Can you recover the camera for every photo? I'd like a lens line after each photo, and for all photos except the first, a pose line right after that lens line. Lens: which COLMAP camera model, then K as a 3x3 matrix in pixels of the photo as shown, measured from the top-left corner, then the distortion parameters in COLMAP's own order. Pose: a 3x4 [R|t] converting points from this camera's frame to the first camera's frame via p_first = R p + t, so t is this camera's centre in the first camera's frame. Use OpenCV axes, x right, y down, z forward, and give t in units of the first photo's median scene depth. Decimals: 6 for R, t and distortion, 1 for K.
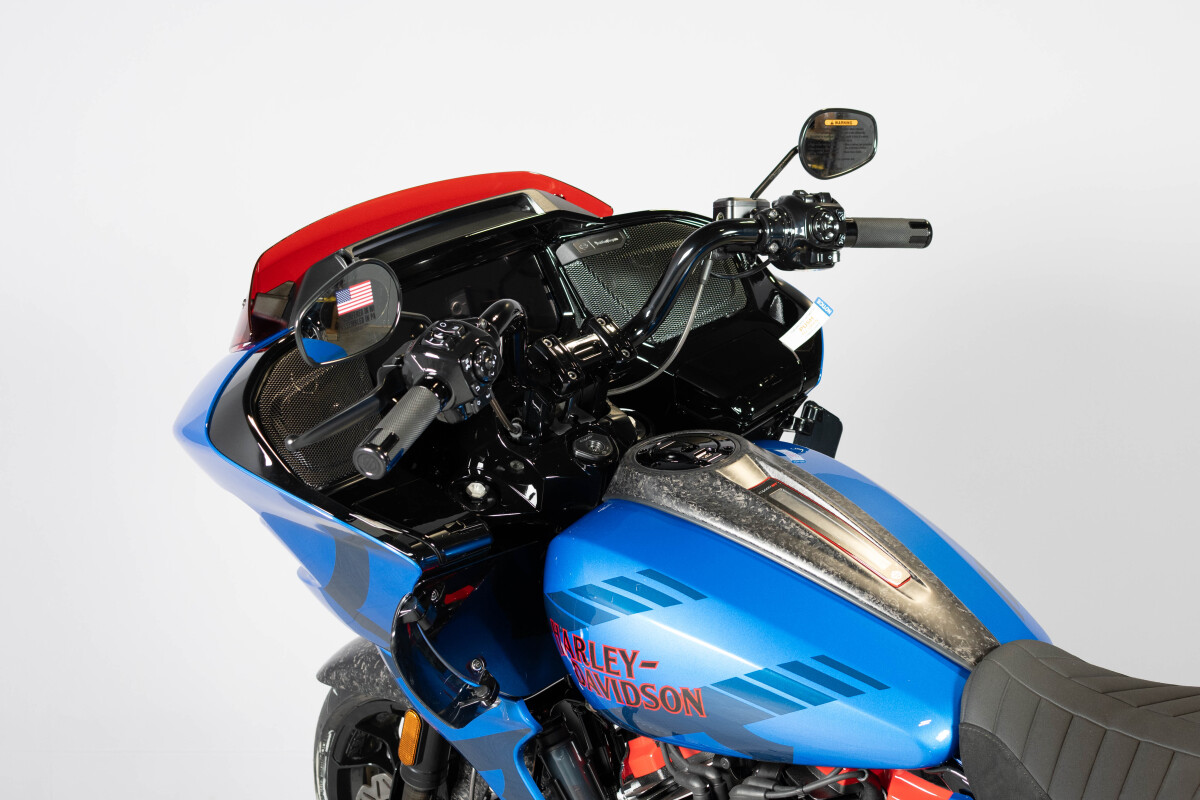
lens RADIAL K [[1906.7, 0, 592.8], [0, 1906.7, 386.1], [0, 0, 1]] dist [0.016339, 0.044631]
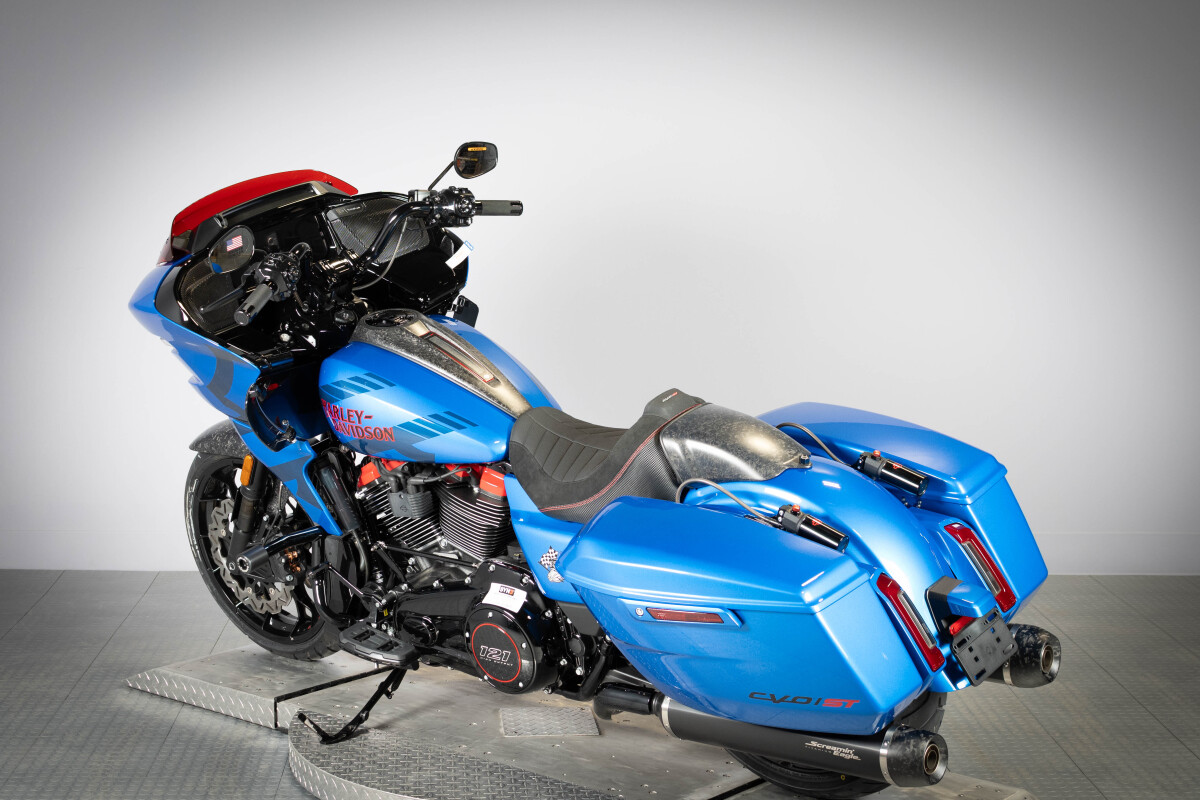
lens RADIAL K [[2128.4, 0, 509.9], [0, 2128.4, 367.2], [0, 0, 1]] dist [-0.005499, 0.035138]
pose [[0.997705, 0.010951, 0.066816, 0.024119], [-0.013278, 0.999317, 0.034482, 0.006242], [-0.066393, -0.035290, 0.997169, -1.193385]]
